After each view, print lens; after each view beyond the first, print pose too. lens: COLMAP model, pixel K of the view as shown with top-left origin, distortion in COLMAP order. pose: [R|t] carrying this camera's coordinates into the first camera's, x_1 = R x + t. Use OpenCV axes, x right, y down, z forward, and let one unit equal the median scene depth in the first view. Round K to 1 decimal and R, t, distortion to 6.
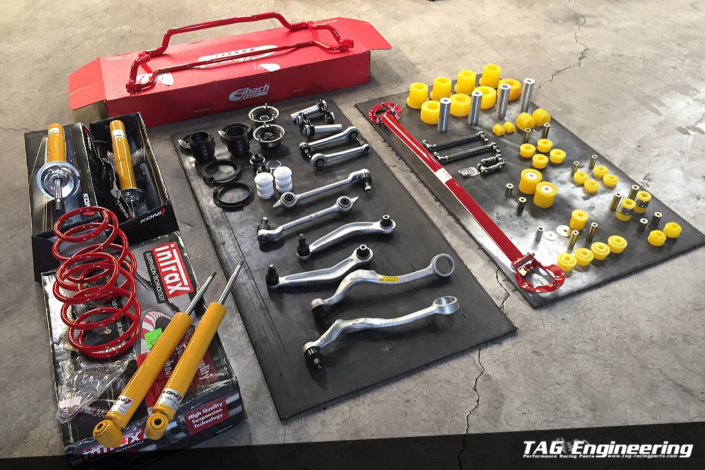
lens RADIAL K [[604.7, 0, 345.9], [0, 604.7, 226.7], [0, 0, 1]] dist [0.076981, -0.099934]
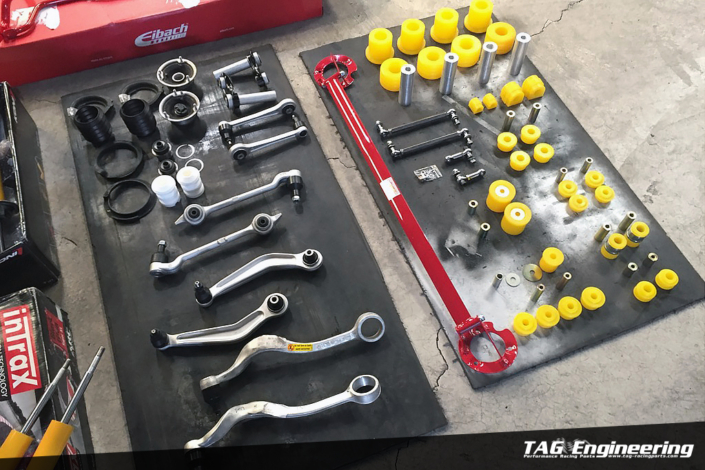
lens RADIAL K [[604.7, 0, 345.5], [0, 604.7, 246.2], [0, 0, 1]] dist [0.076981, -0.099934]
pose [[0.999141, 0.035474, -0.021416, 0.121388], [-0.027530, 0.954550, 0.296776, -0.243251], [0.030970, -0.295931, 0.954707, 0.221517]]
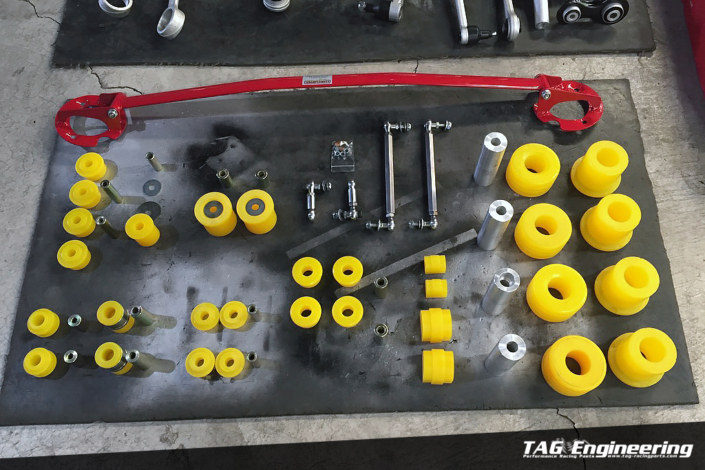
lens RADIAL K [[604.7, 0, 355.6], [0, 604.7, 230.2], [0, 0, 1]] dist [0.076981, -0.099934]
pose [[-0.398747, 0.842954, -0.361151, 0.483454], [-0.591422, 0.064600, 0.803771, -0.574730], [0.700872, 0.534094, 0.472782, 0.815255]]
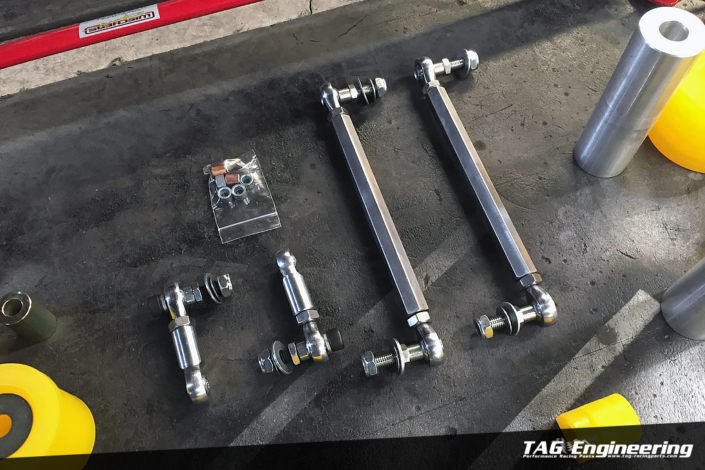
lens RADIAL K [[604.7, 0, 352.9], [0, 604.7, 238.9], [0, 0, 1]] dist [0.076981, -0.099934]
pose [[-0.096336, 0.885486, -0.454570, 0.325678], [-0.657140, 0.286433, 0.697226, -0.275360], [0.747587, 0.365884, 0.554294, 0.960209]]
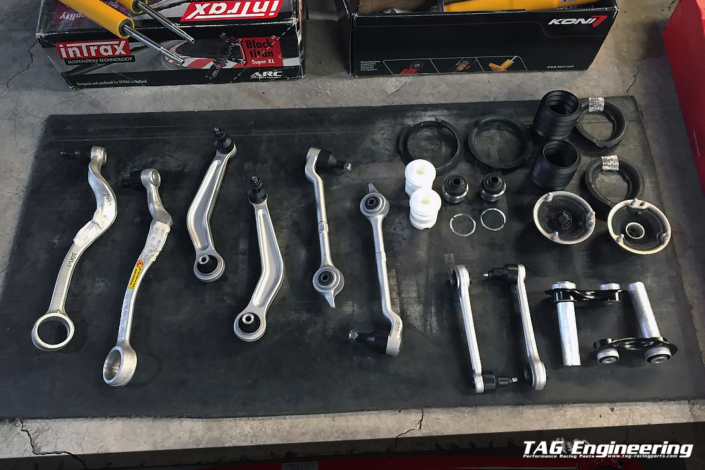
lens RADIAL K [[604.7, 0, 355.4], [0, 604.7, 235.8], [0, 0, 1]] dist [0.076981, -0.099934]
pose [[-0.376680, 0.841583, -0.387105, 0.172351], [-0.602077, 0.095161, 0.792747, -0.505286], [0.704000, 0.531679, 0.470852, 0.700146]]
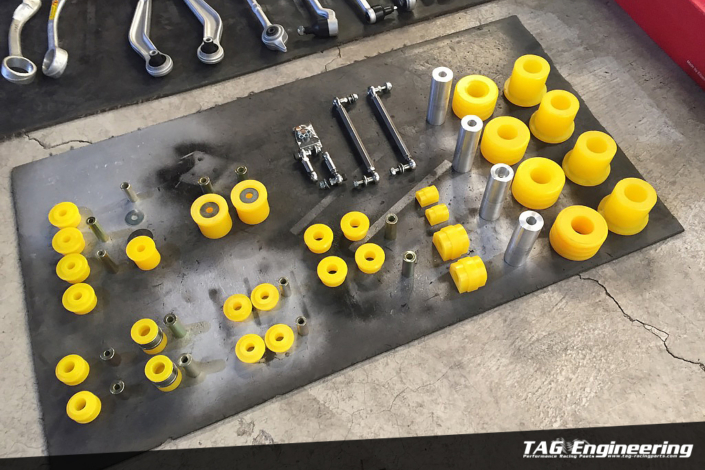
lens RADIAL K [[604.7, 0, 351.5], [0, 604.7, 231.3], [0, 0, 1]] dist [0.076981, -0.099934]
pose [[-0.044707, 0.855168, -0.516419, 0.618899], [-0.657232, 0.364135, 0.659888, -0.504506], [0.752362, 0.368909, 0.545764, 0.775830]]
